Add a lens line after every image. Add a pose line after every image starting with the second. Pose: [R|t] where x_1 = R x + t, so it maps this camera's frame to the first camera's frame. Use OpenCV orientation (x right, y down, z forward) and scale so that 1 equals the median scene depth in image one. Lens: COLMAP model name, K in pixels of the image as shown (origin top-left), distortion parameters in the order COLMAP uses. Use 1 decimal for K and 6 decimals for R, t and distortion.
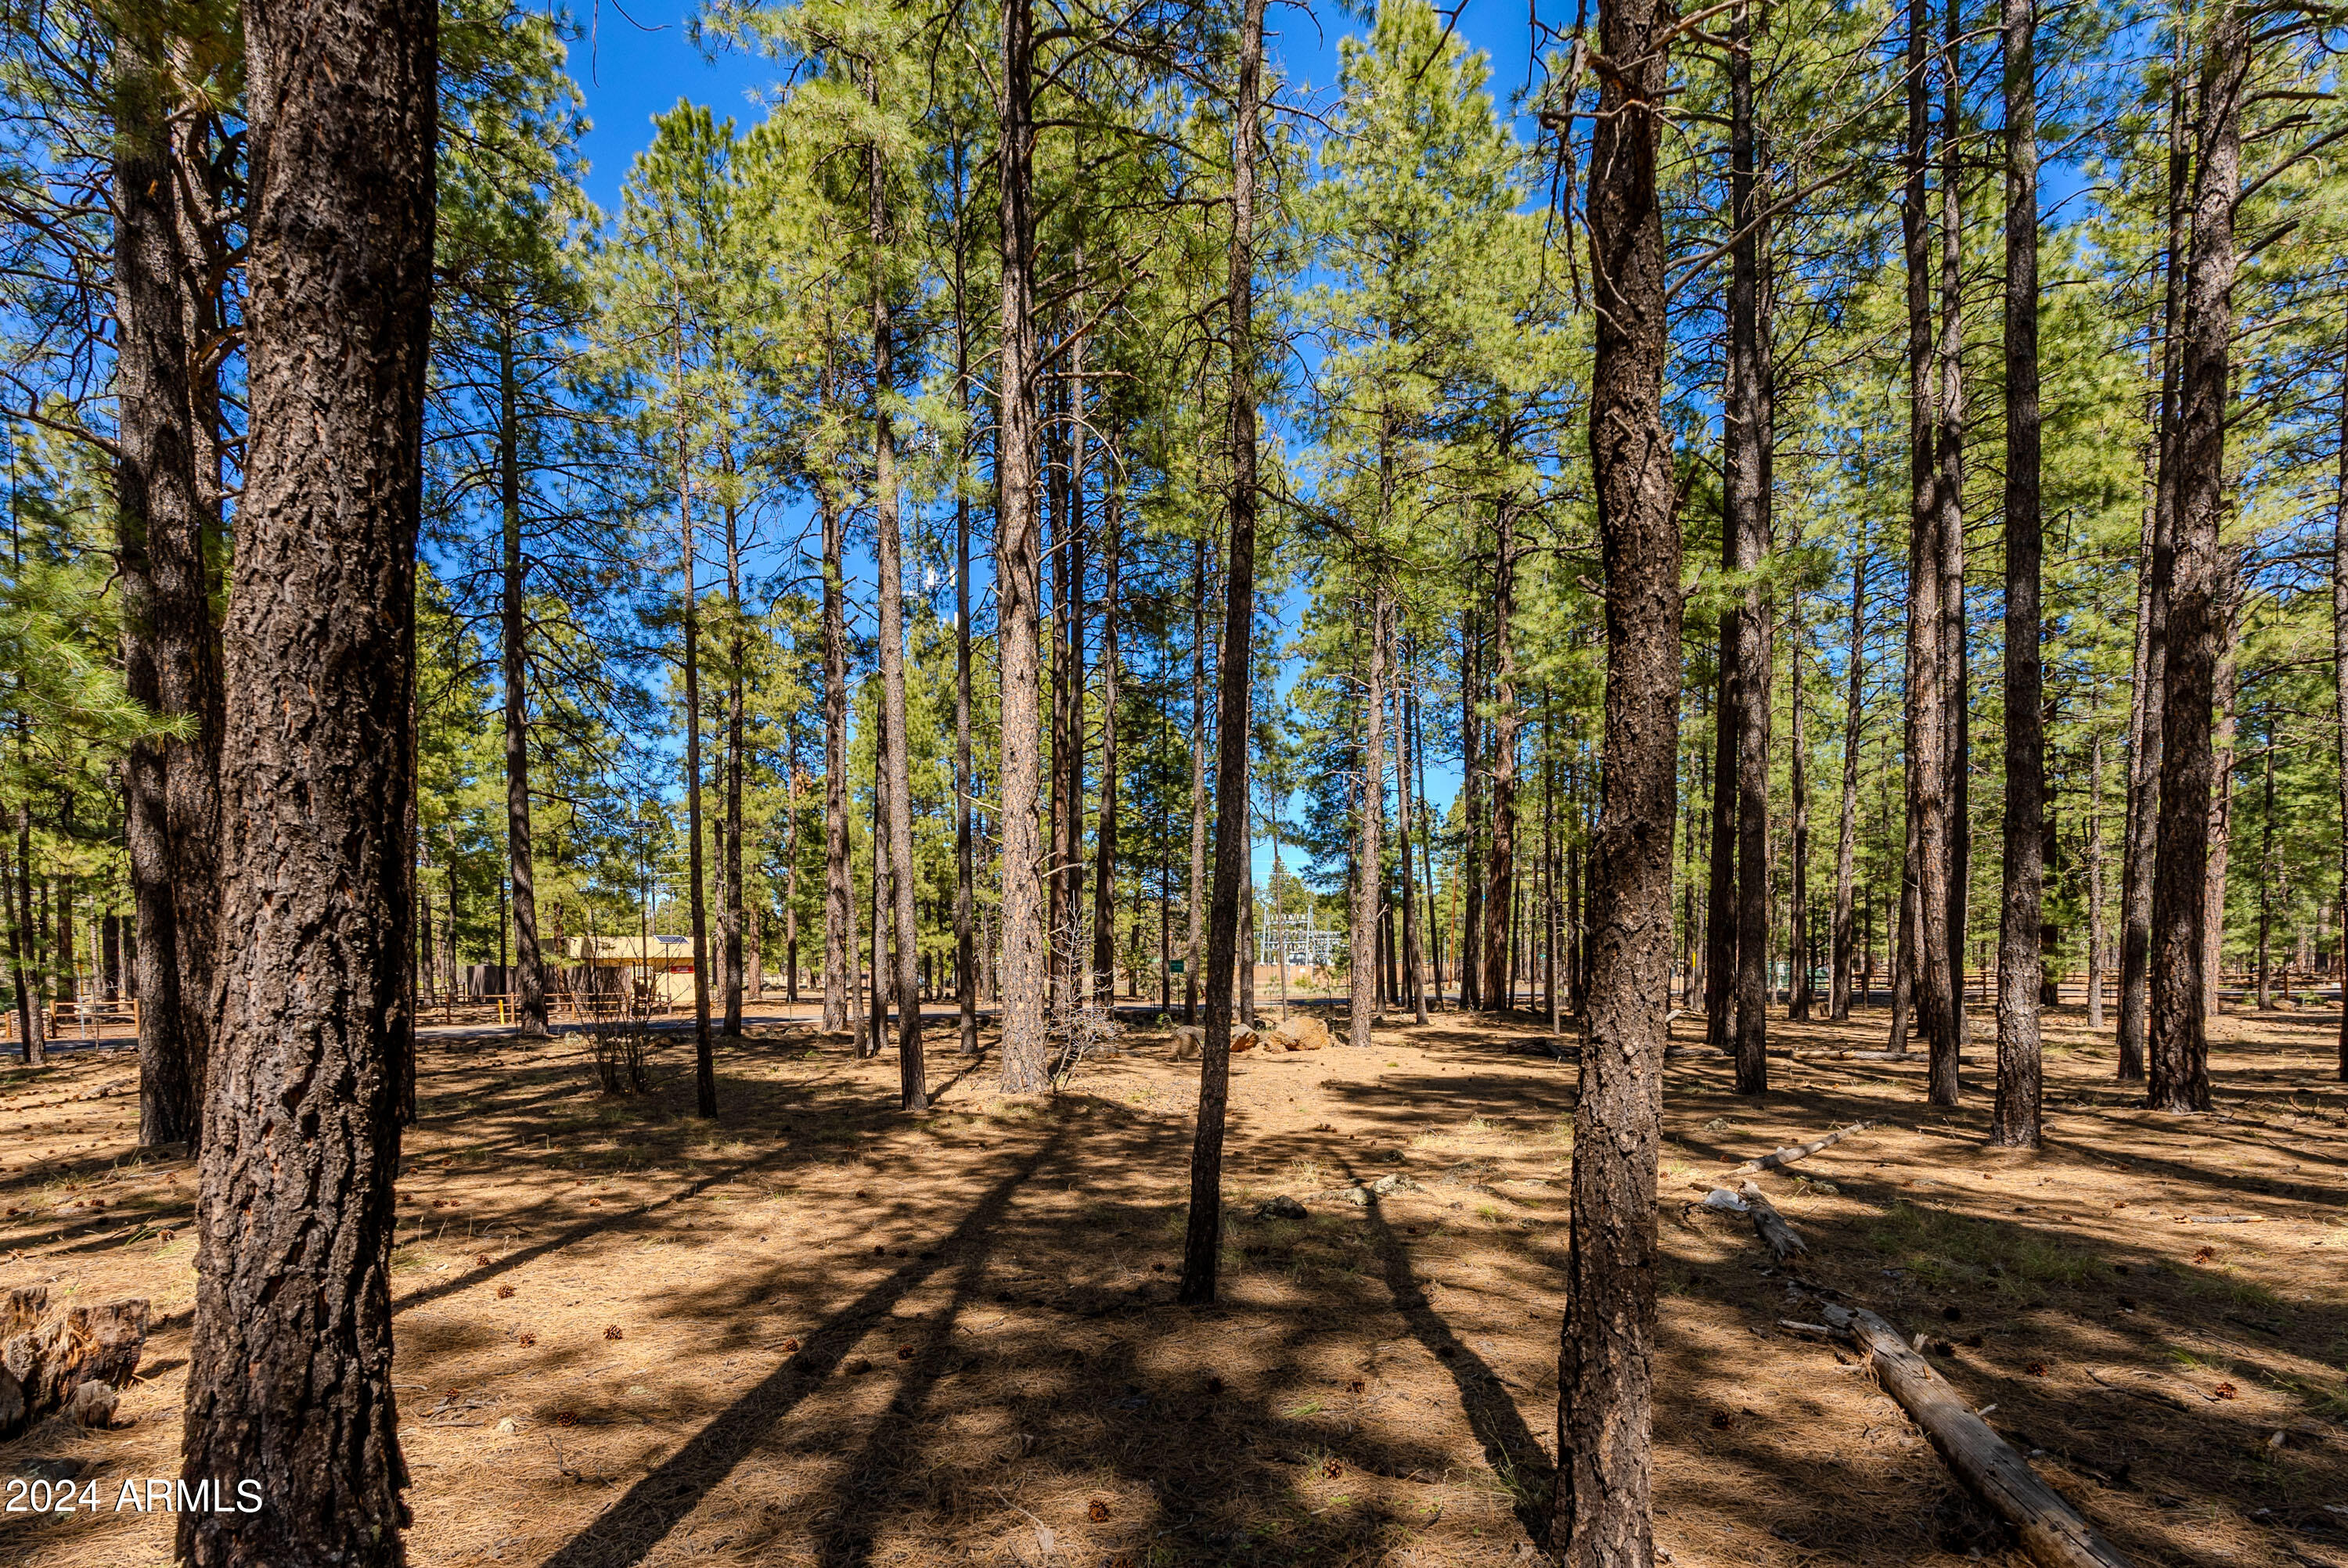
lens RADIAL K [[1085.8, 0, 1093.6], [0, 1085.8, 854.6], [0, 0, 1]] dist [-0.017473, 0.003334]
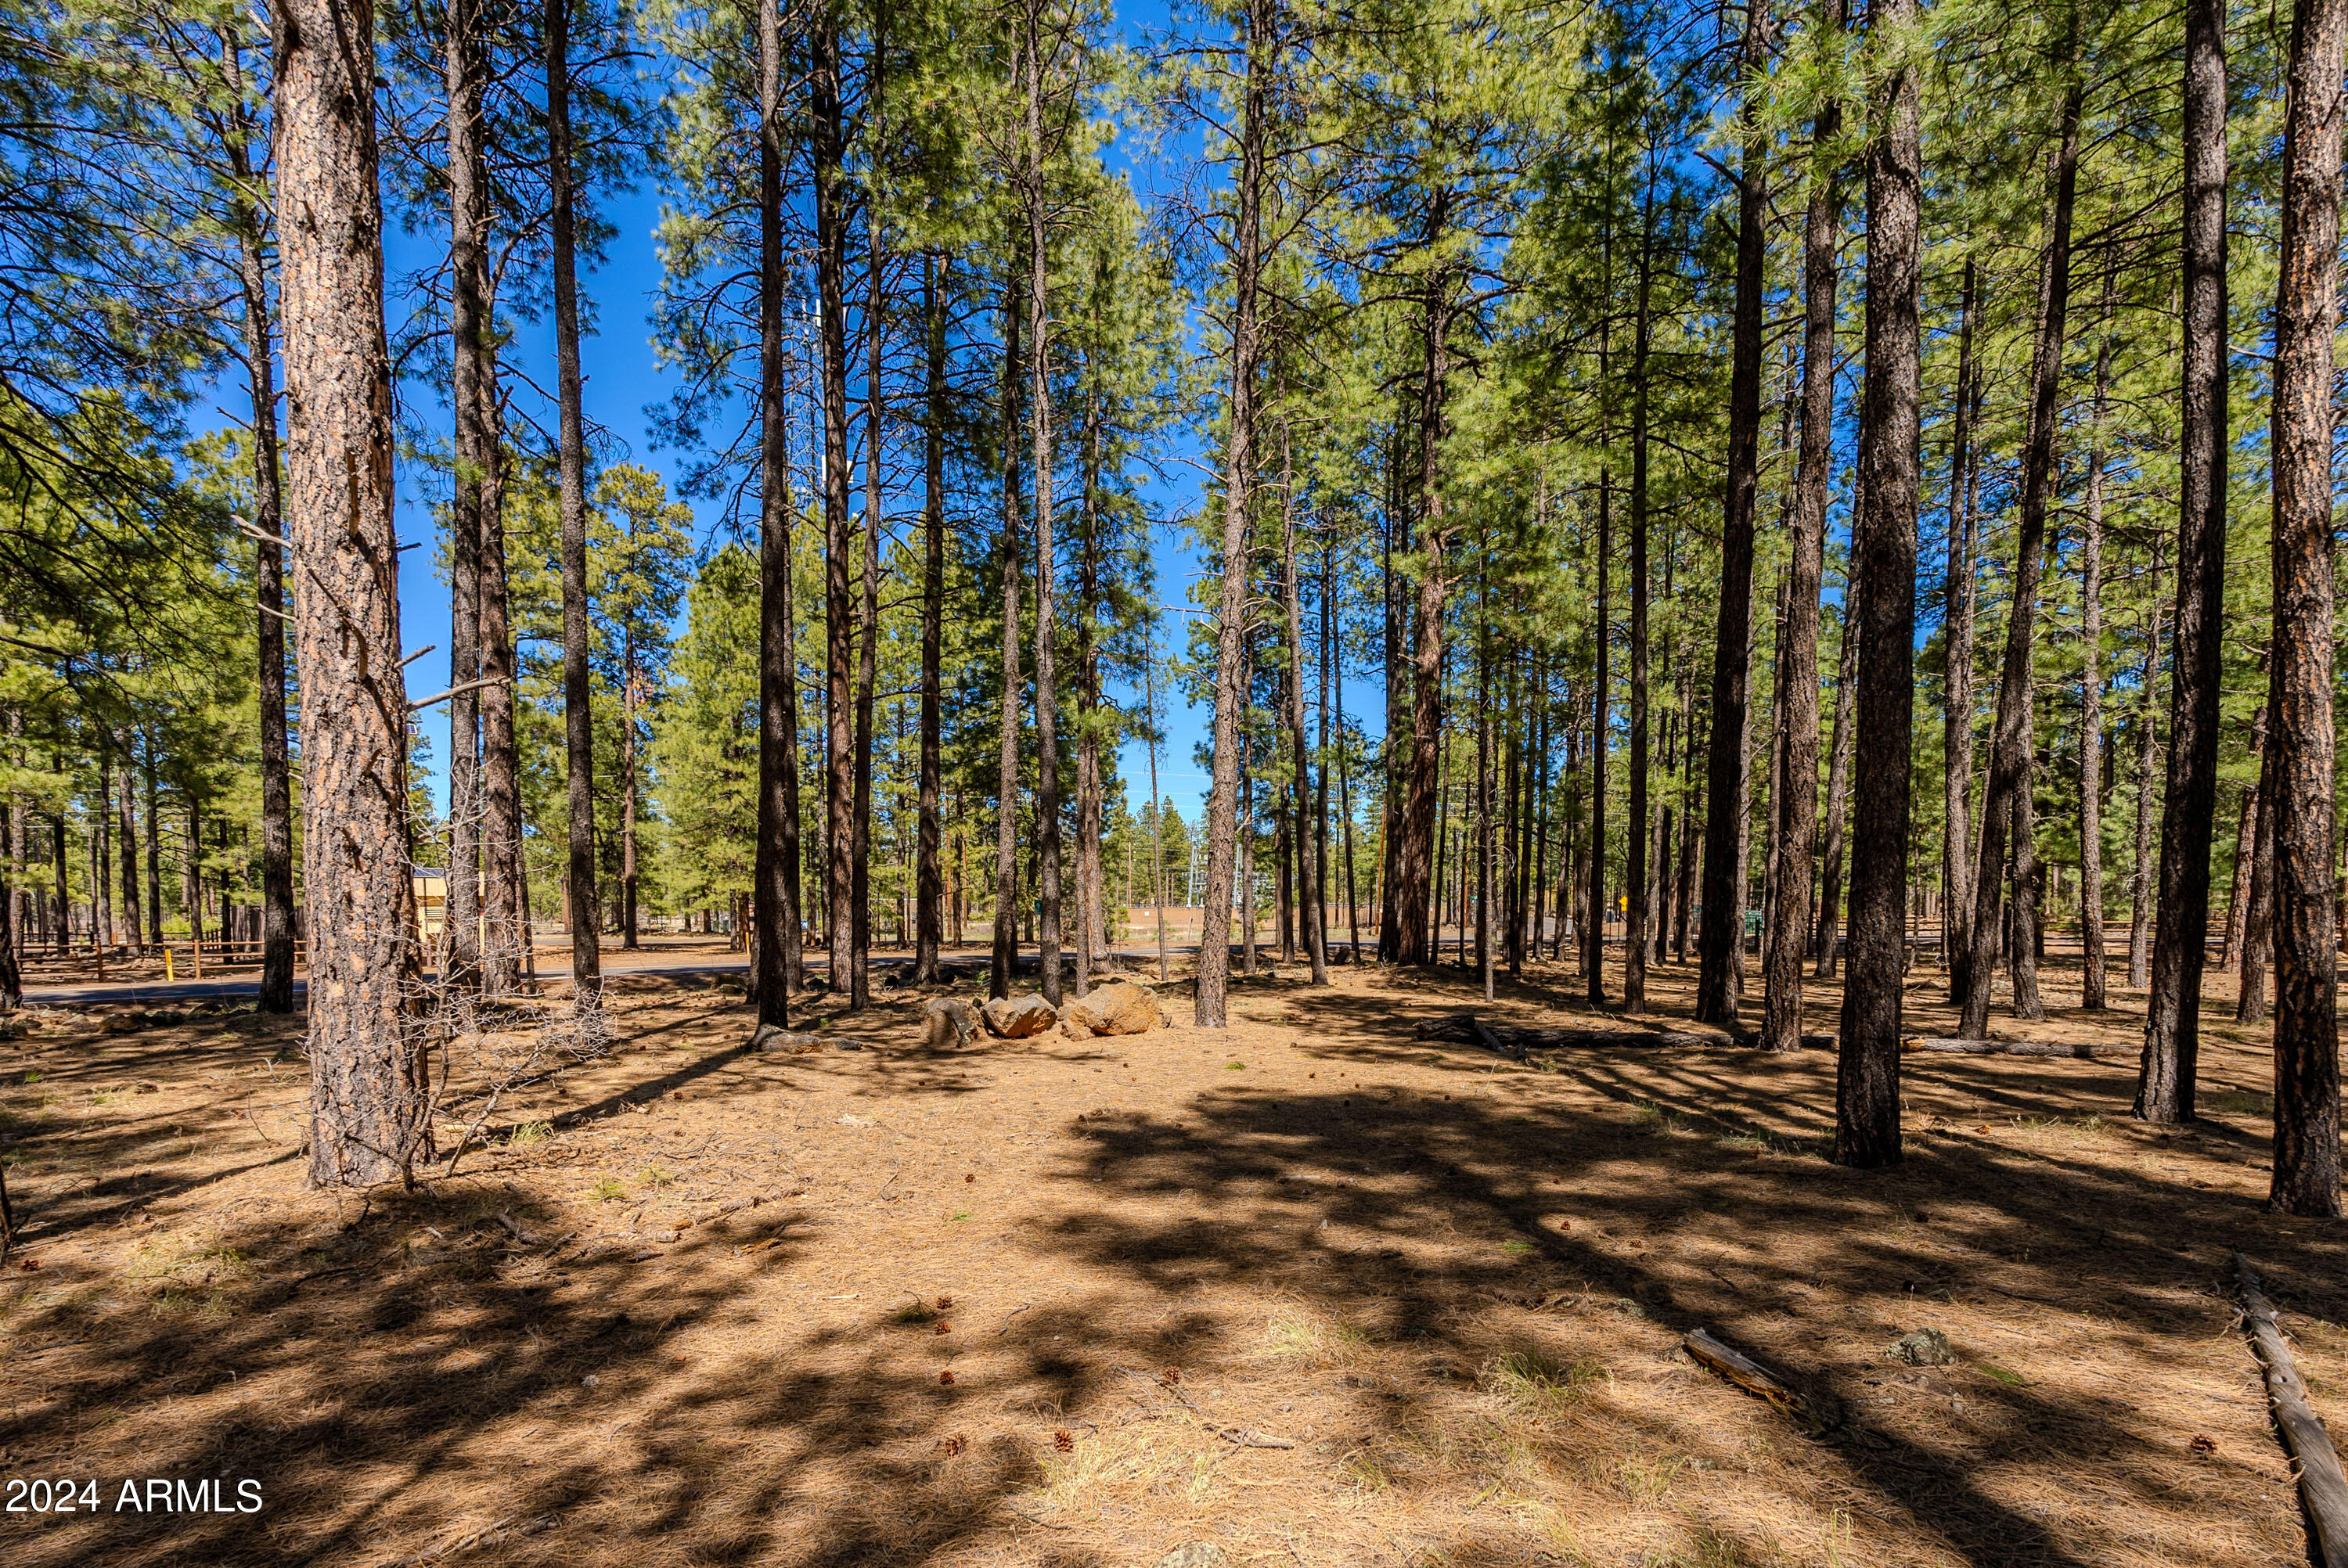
lens RADIAL K [[1085.8, 0, 1179.3], [0, 1085.8, 789.7], [0, 0, 1]] dist [-0.017473, 0.003334]
pose [[0.991859, 0.015949, 0.126340, 0.107875], [-0.015125, 0.999858, -0.007478, 0.027739], [-0.126441, 0.005507, 0.991959, 0.258747]]
